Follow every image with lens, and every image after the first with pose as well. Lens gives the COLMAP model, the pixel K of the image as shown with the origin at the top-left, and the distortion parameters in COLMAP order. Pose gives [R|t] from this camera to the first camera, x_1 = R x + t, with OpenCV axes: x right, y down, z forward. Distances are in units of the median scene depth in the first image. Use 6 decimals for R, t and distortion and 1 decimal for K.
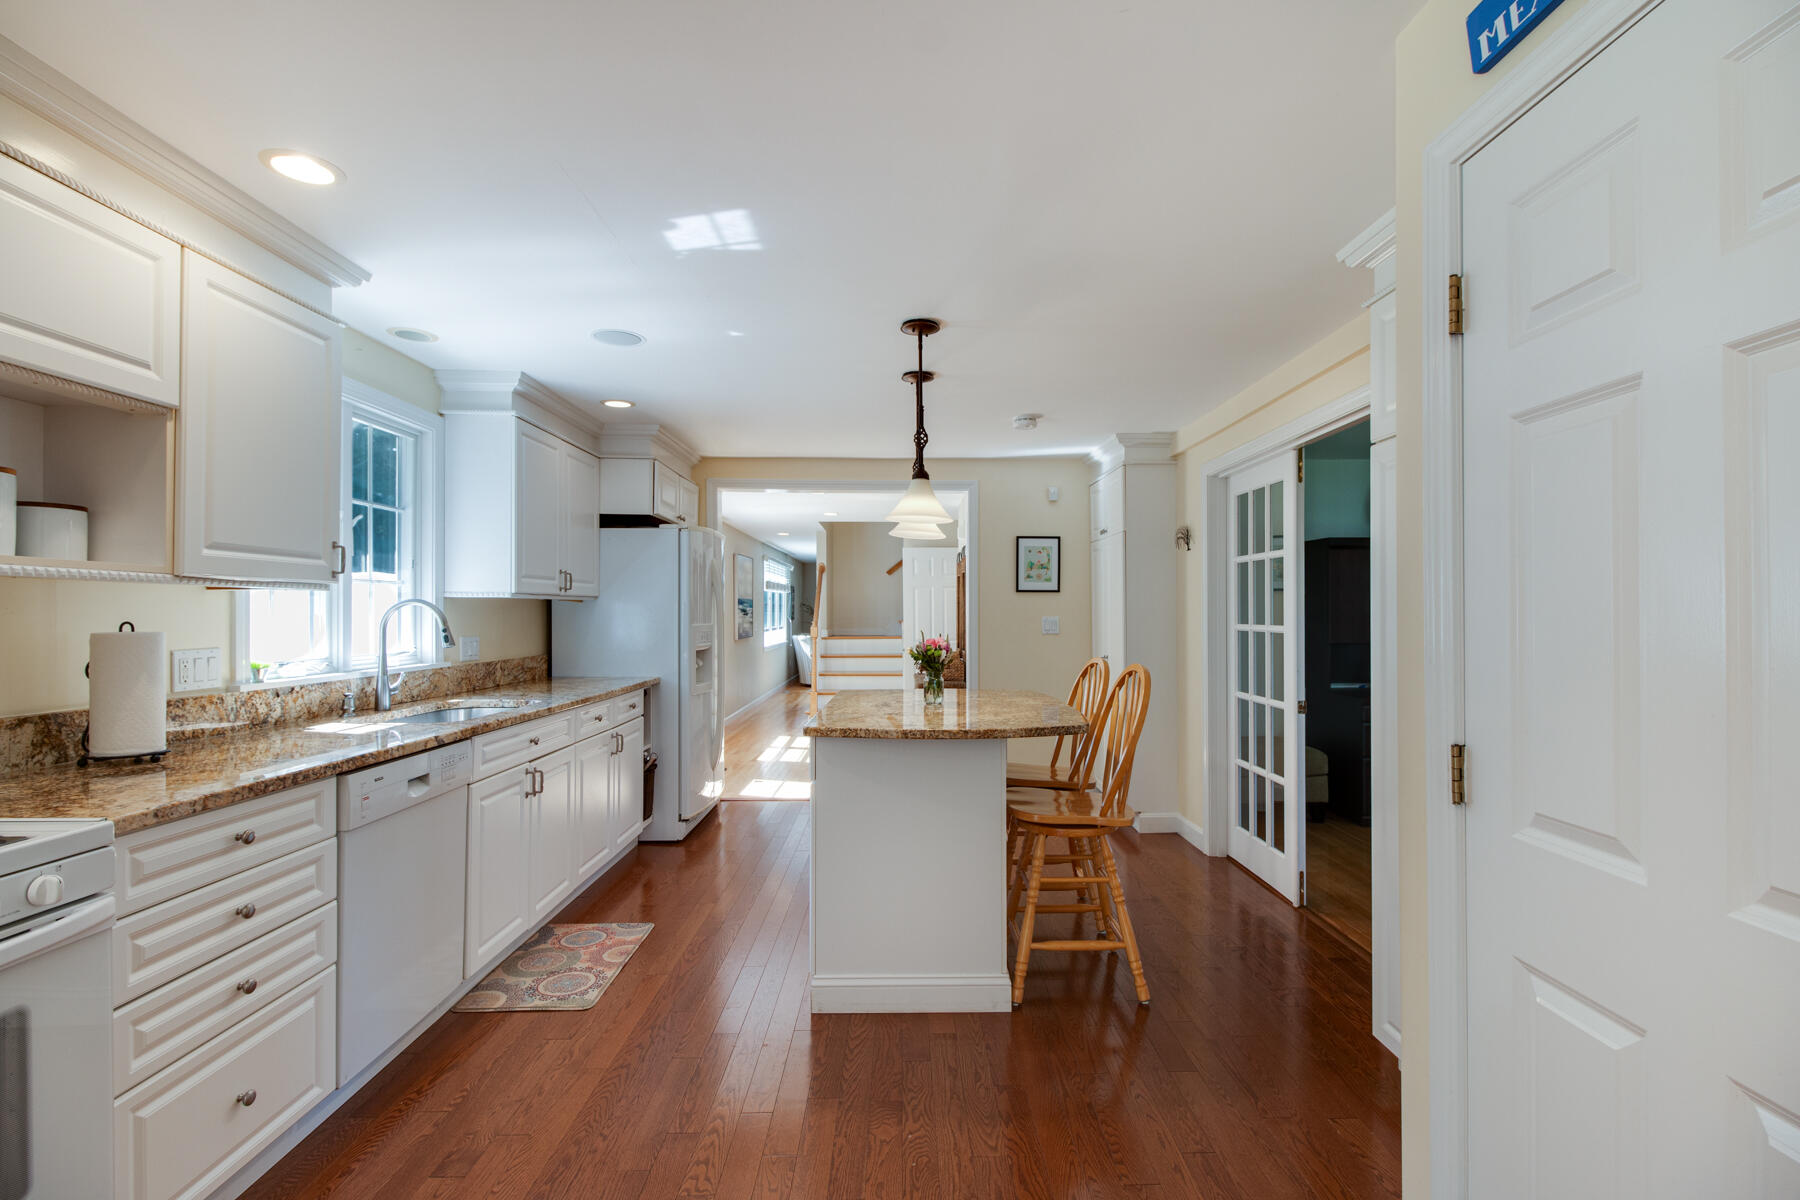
lens RADIAL K [[819.5, 0, 923.9], [0, 819.5, 614.4], [0, 0, 1]] dist [0.005261, -0.000240]
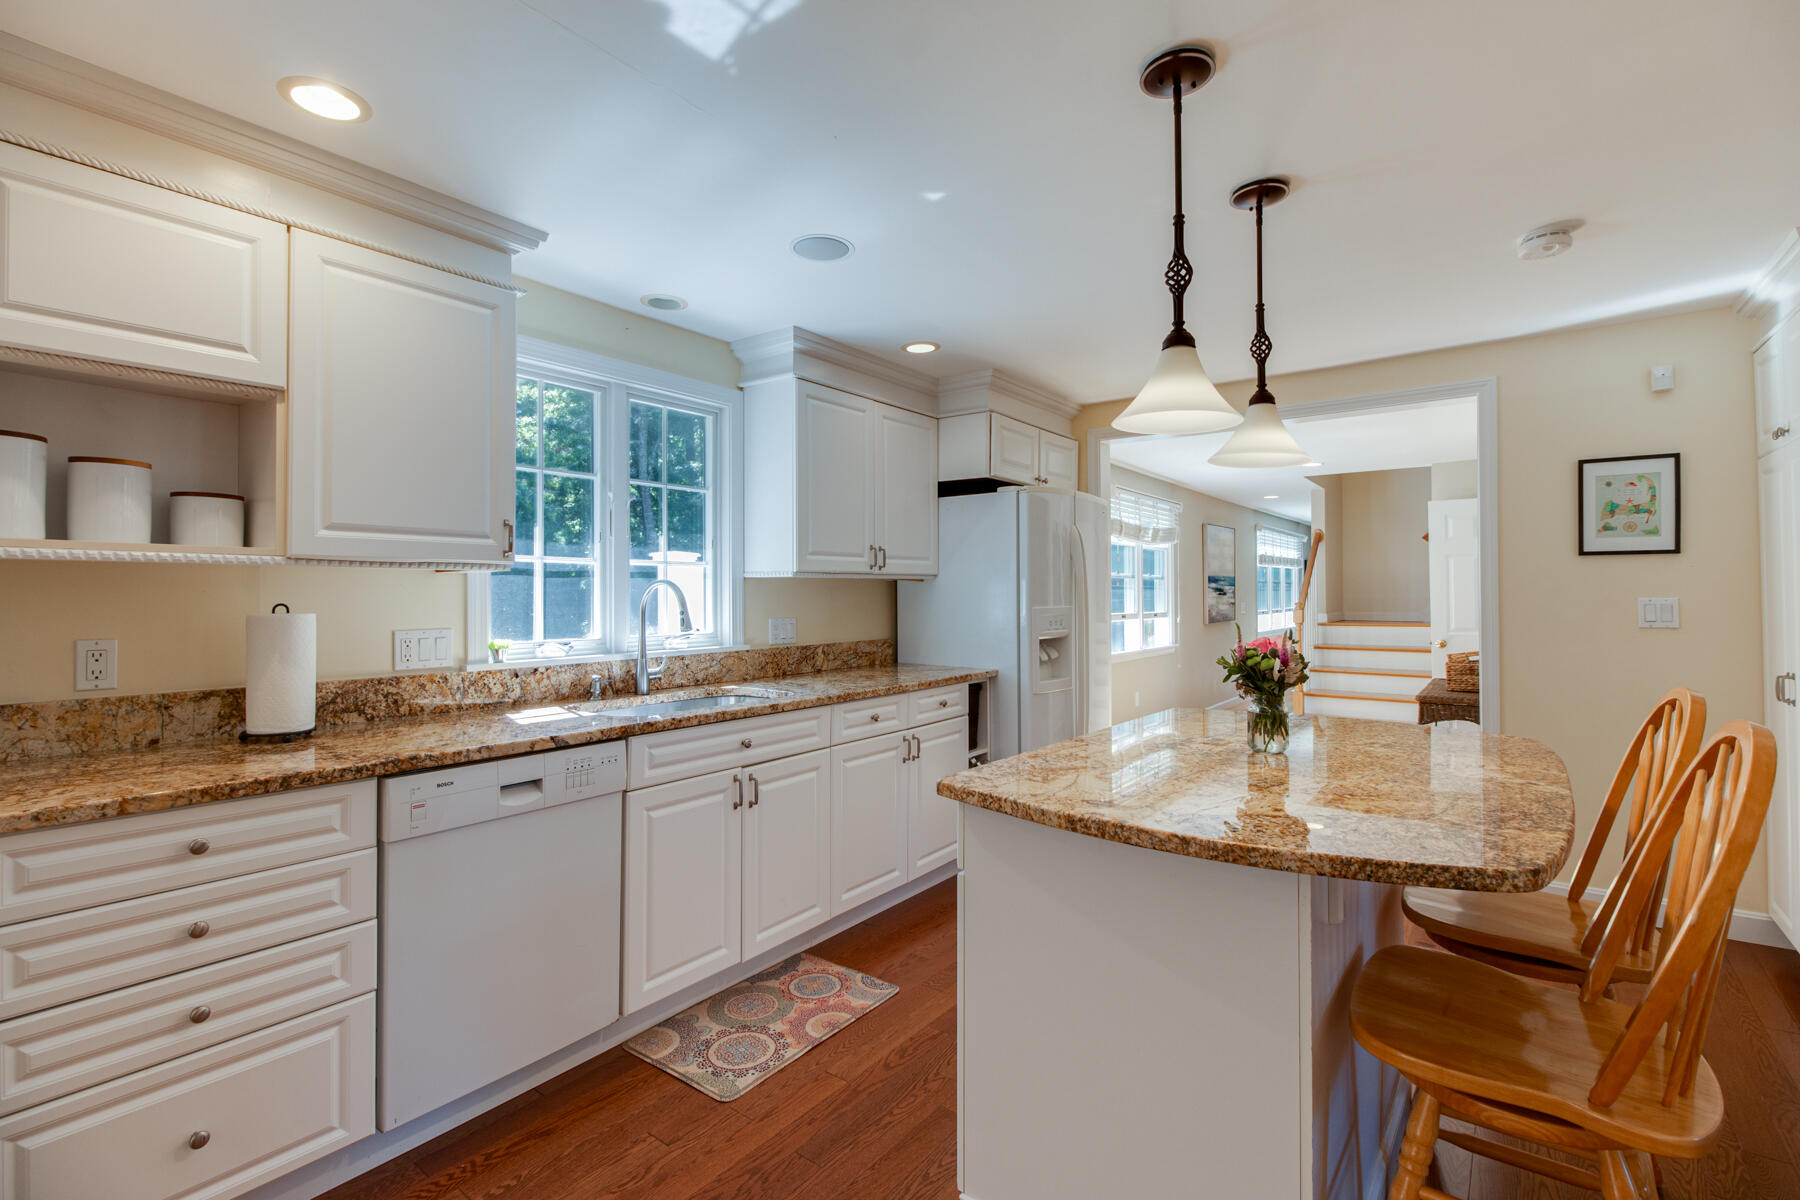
lens RADIAL K [[812.2, 0, 904.6], [0, 812.2, 590.1], [0, 0, 1]] dist [0.016620, -0.009083]
pose [[0.780928, -0.005509, -0.624597, 0.178953], [0.002305, 0.999980, -0.005939, -0.000248], [0.624617, 0.003198, 0.780925, 0.424644]]
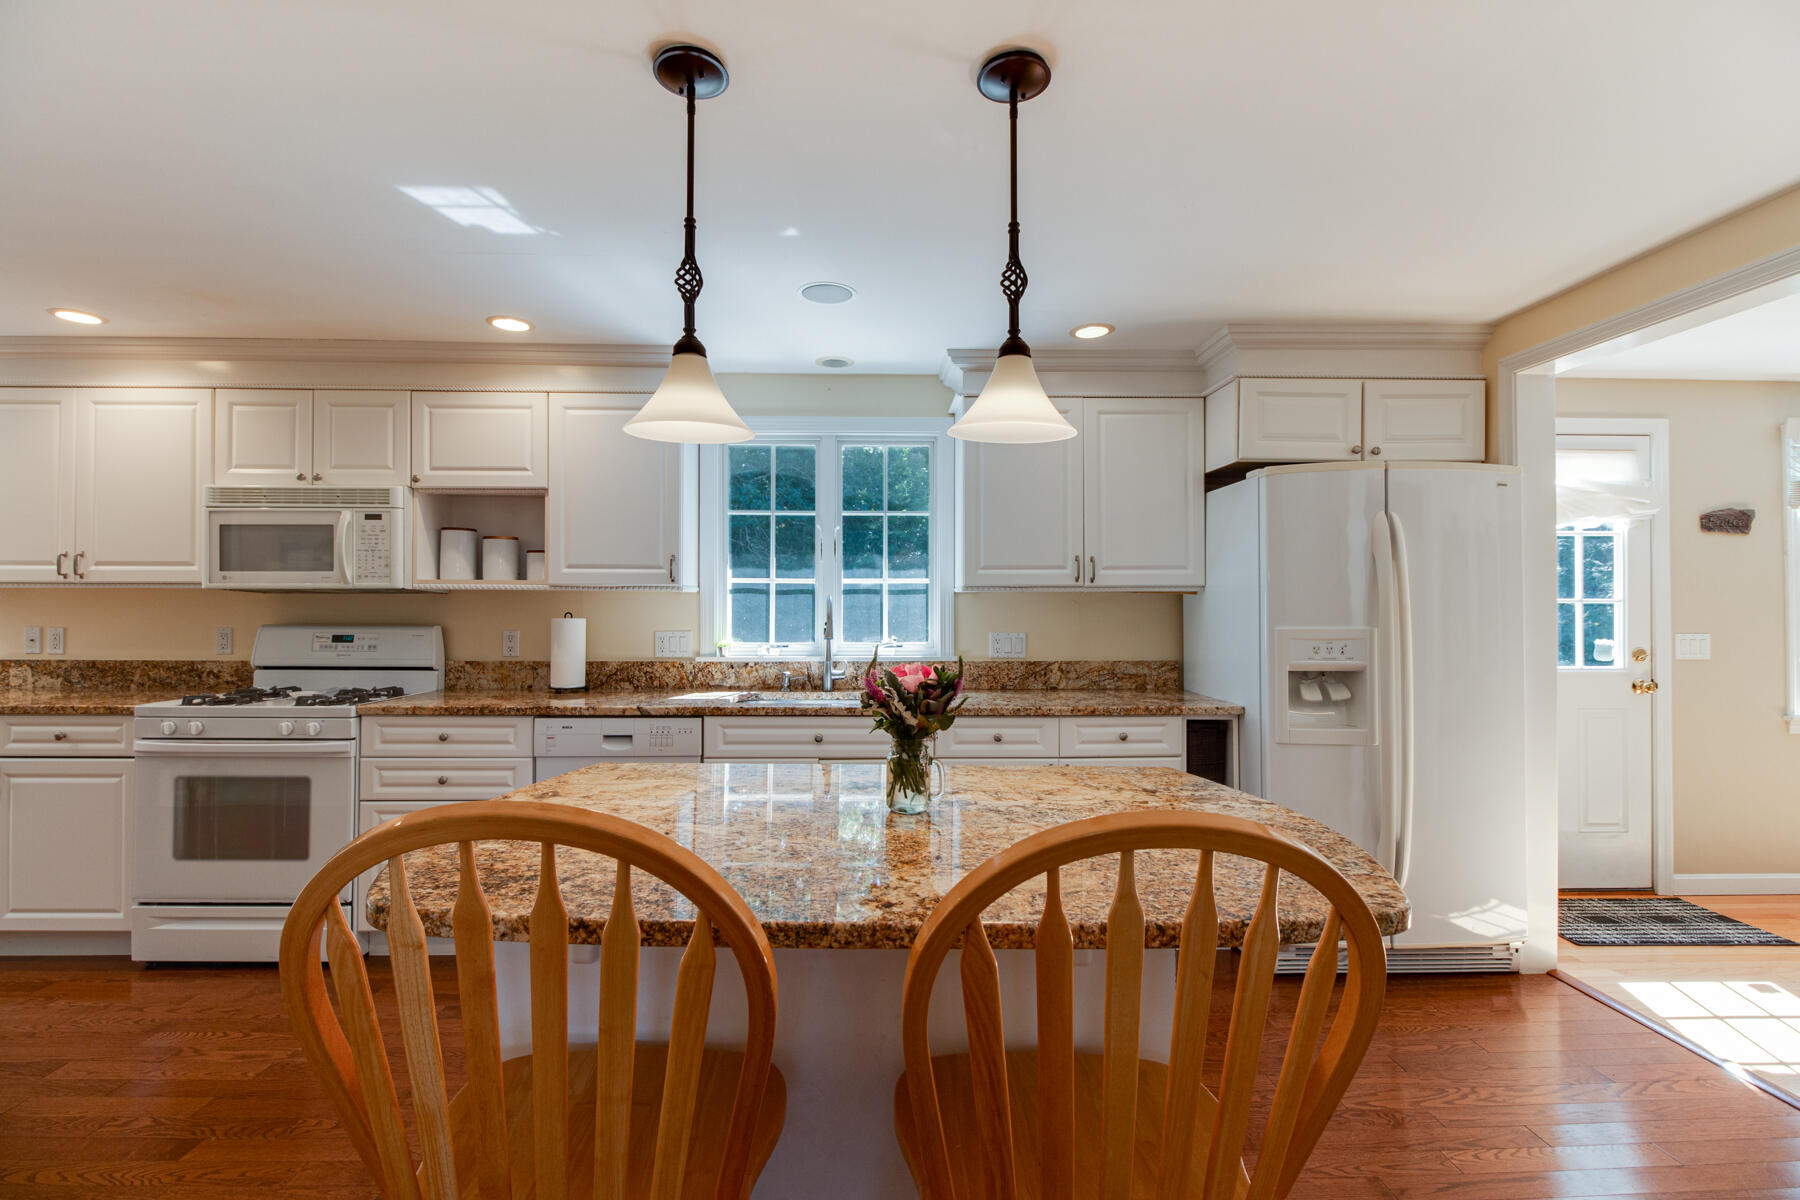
lens RADIAL K [[822.5, 0, 893.5], [0, 822.5, 596.3], [0, 0, 1]] dist [0.018821, -0.000029]
pose [[-0.003700, -0.015053, -0.999880, 0.493472], [-0.003223, 0.999882, -0.015041, -0.000830], [0.999988, 0.003167, -0.003748, 1.054528]]
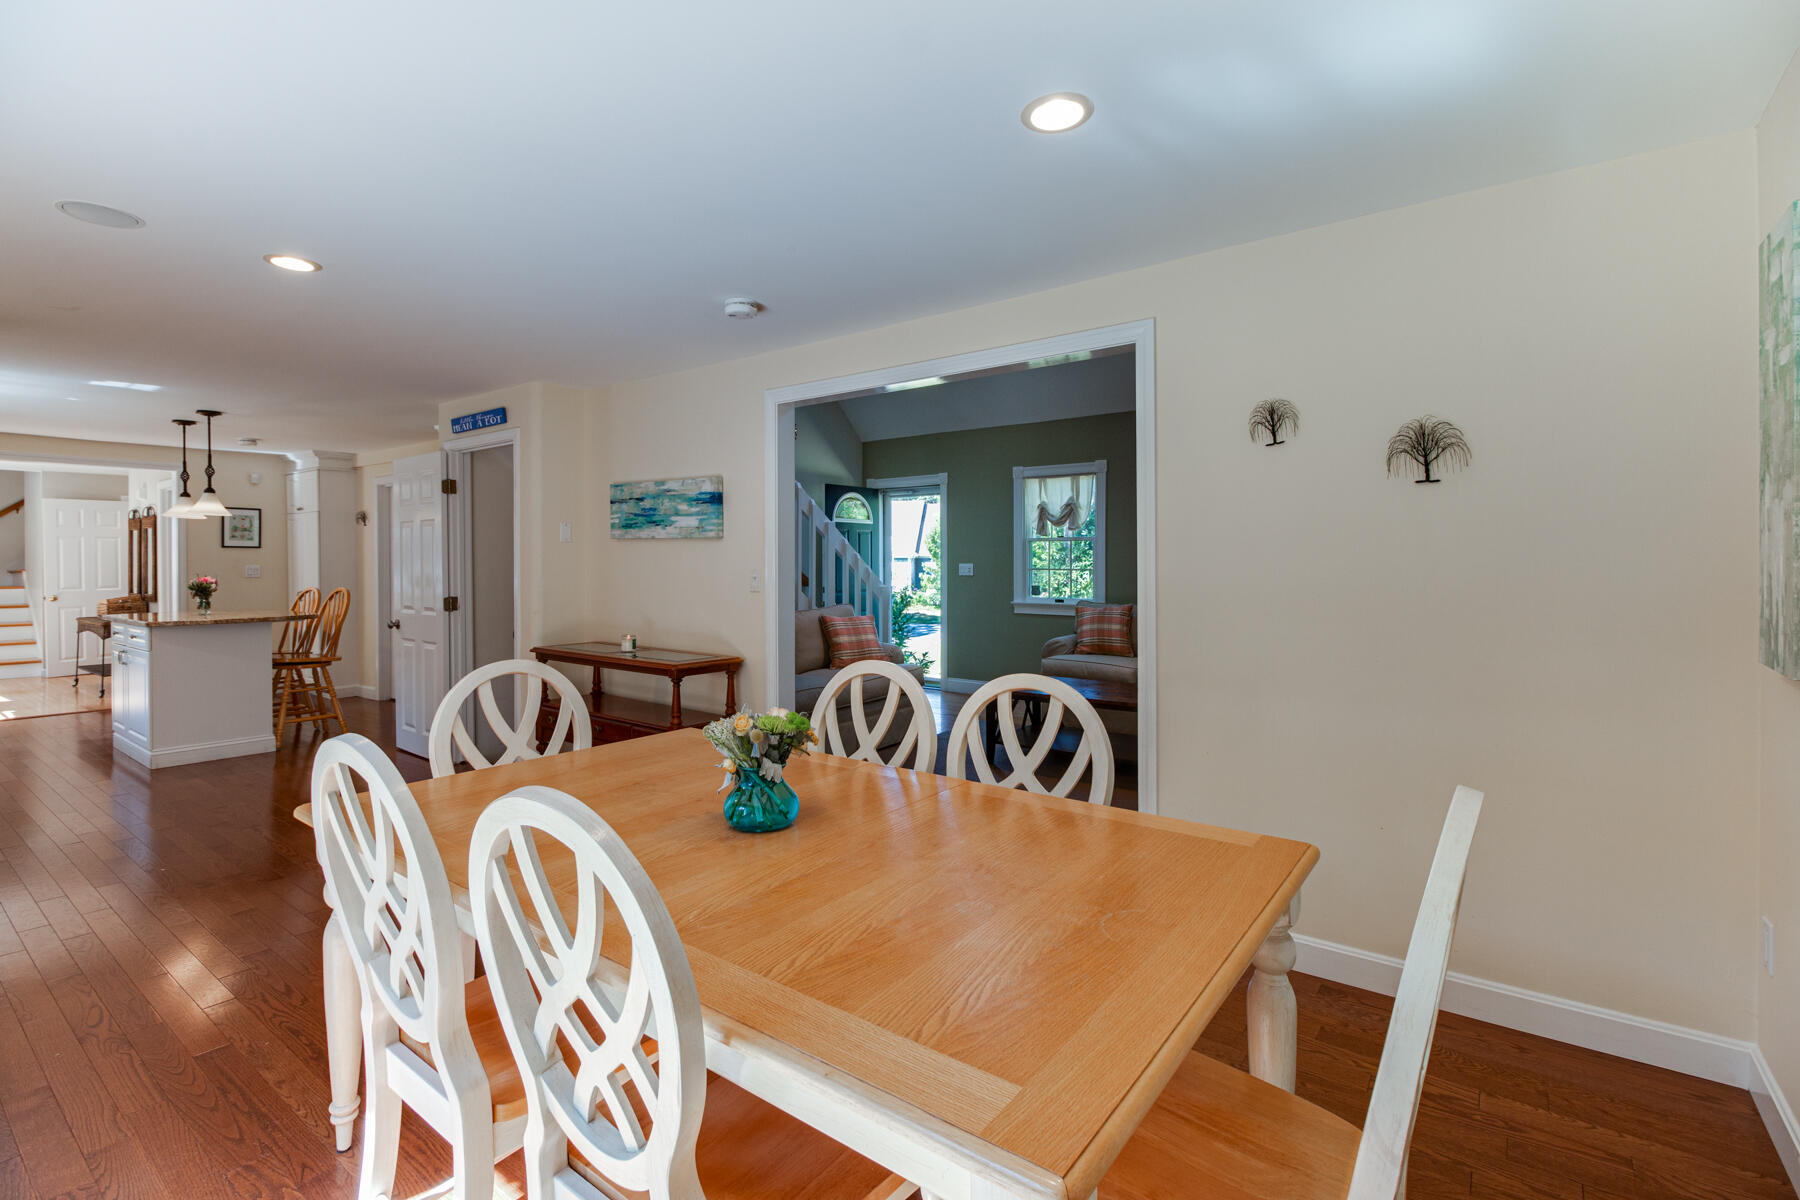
lens RADIAL K [[817.2, 0, 902.1], [0, 817.2, 564.8], [0, 0, 1]] dist [0.001105, 0.000122]
pose [[0.614969, -0.003459, 0.788544, -0.475682], [0.001024, 0.999993, 0.003587, -0.003416], [-0.788551, -0.001398, 0.614968, -1.329951]]
